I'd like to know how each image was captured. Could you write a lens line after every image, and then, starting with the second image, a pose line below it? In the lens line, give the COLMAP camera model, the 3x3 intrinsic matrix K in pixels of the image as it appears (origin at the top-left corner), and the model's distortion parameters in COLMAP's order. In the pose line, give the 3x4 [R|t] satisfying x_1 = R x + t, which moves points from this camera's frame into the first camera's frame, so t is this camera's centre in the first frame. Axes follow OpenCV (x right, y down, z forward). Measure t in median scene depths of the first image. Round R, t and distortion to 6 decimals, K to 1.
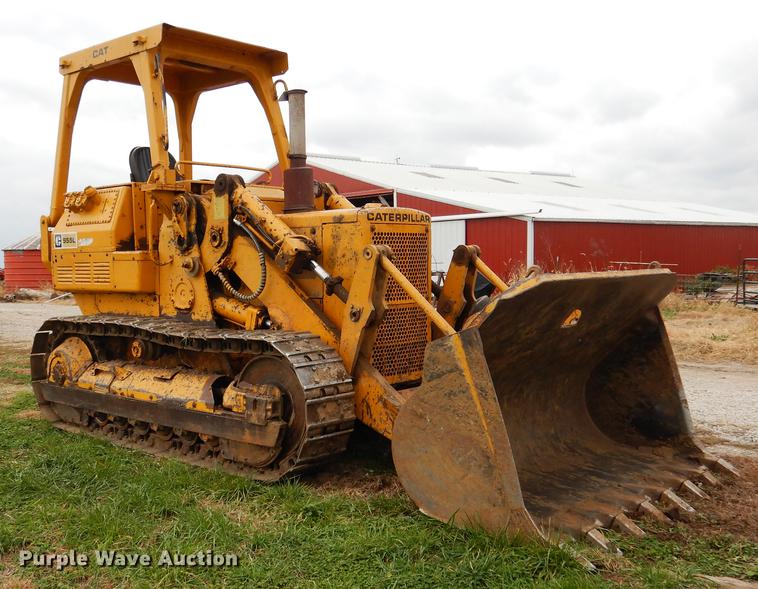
lens RADIAL K [[825.1, 0, 316.0], [0, 825.1, 355.0], [0, 0, 1]] dist [0.001321, 0.019655]
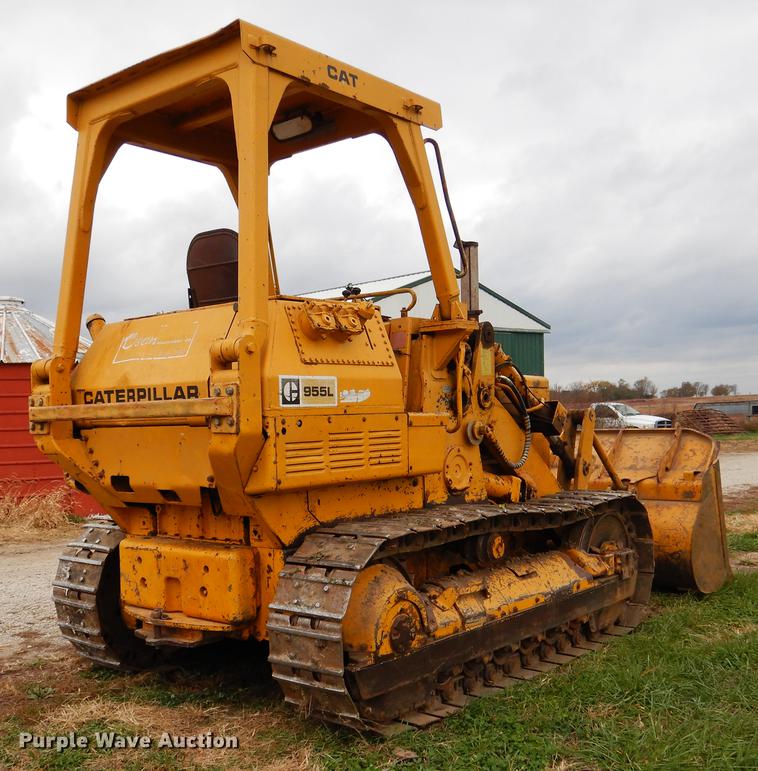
lens RADIAL K [[947.9, 0, 314.0], [0, 947.9, 483.6], [0, 0, 1]] dist [0.004133, -0.006190]
pose [[-0.038150, -0.056880, 0.997652, -1.135251], [0.139380, 0.988316, 0.061677, -0.148627], [-0.989504, 0.141405, -0.029776, 1.290766]]
